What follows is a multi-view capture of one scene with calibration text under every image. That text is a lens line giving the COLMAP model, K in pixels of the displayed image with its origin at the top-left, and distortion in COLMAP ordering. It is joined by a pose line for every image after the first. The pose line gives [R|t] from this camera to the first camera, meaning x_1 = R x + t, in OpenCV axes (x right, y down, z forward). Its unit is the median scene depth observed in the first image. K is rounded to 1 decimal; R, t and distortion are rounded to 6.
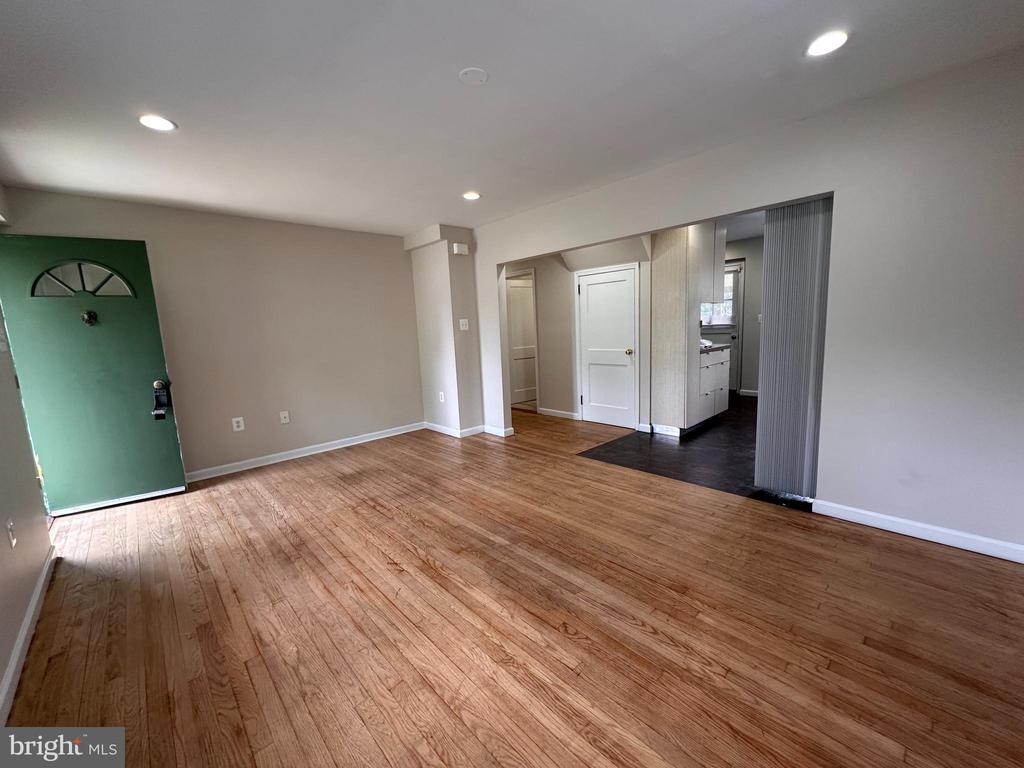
lens RADIAL K [[408.3, 0, 512.7], [0, 408.3, 382.6], [0, 0, 1]] dist [0.000524, -0.000025]
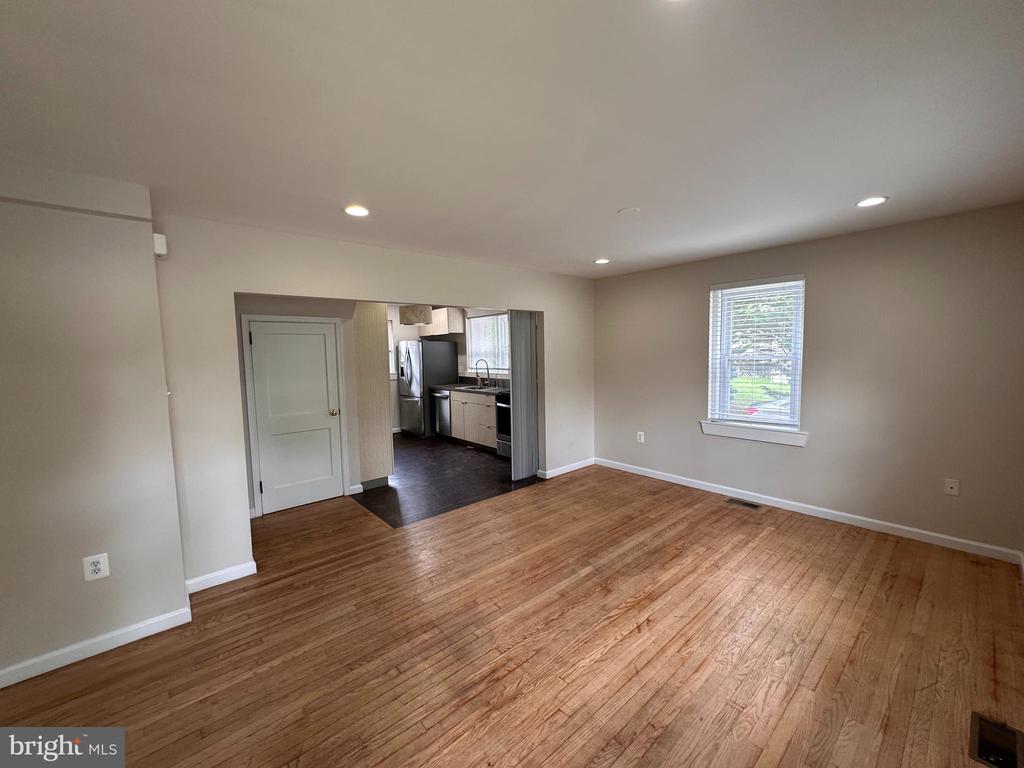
lens RADIAL K [[408.3, 0, 513.3], [0, 408.3, 384.7], [0, 0, 1]] dist [0.000524, -0.000025]
pose [[0.037751, -0.035958, 0.998640, -1.270962], [0.158262, 0.986955, 0.029554, -0.210227], [-0.986675, 0.156931, 0.042949, 1.174585]]
